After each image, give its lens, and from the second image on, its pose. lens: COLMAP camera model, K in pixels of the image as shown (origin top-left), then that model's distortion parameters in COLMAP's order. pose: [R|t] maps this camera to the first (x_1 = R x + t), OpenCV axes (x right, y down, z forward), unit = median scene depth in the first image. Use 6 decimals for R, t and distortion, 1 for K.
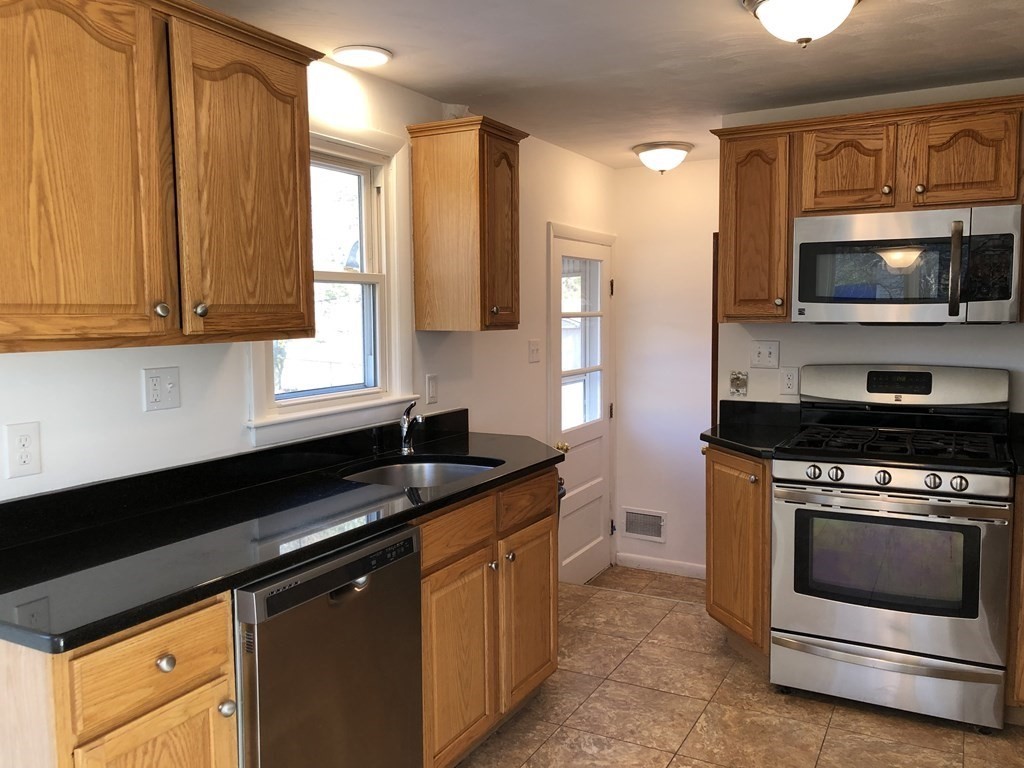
lens RADIAL K [[838.3, 0, 512.0], [0, 838.3, 384.0], [0, 0, 1]] dist [0.004102, 0.009513]
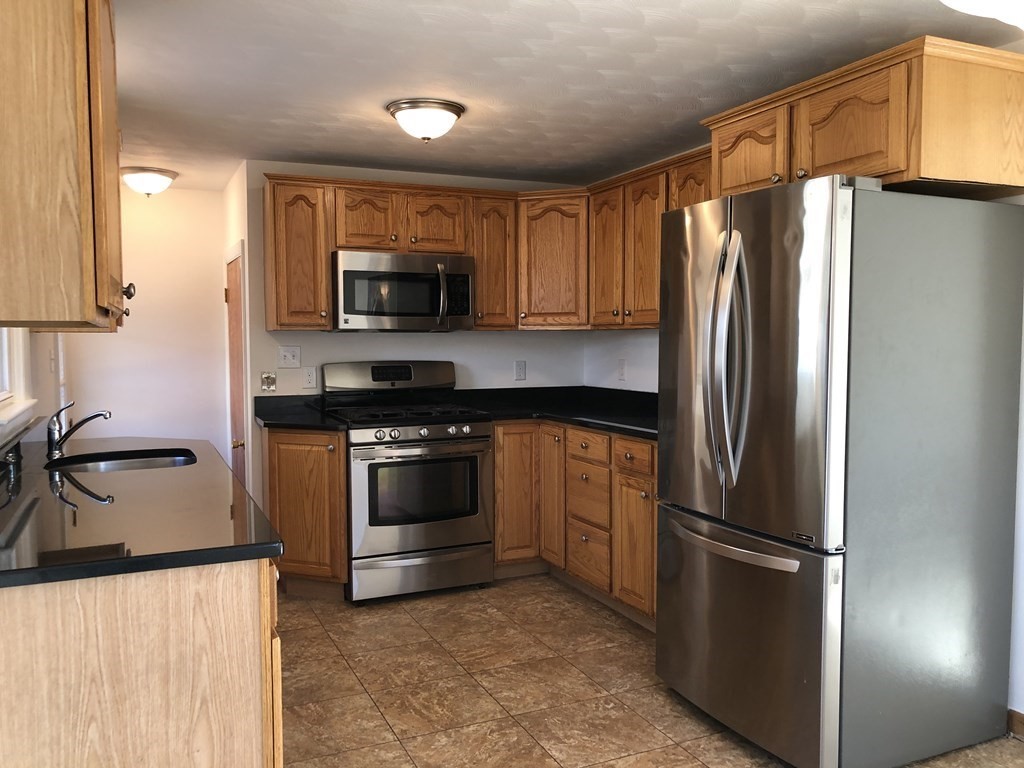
lens RADIAL K [[850.6, 0, 512.0], [0, 850.6, 384.0], [0, 0, 1]] dist [0.082885, -0.080156]
pose [[0.602704, -0.037322, 0.797091, -0.601287], [0.072624, 0.997326, -0.008216, 0.045829], [-0.794653, 0.062840, 0.603803, -0.031381]]
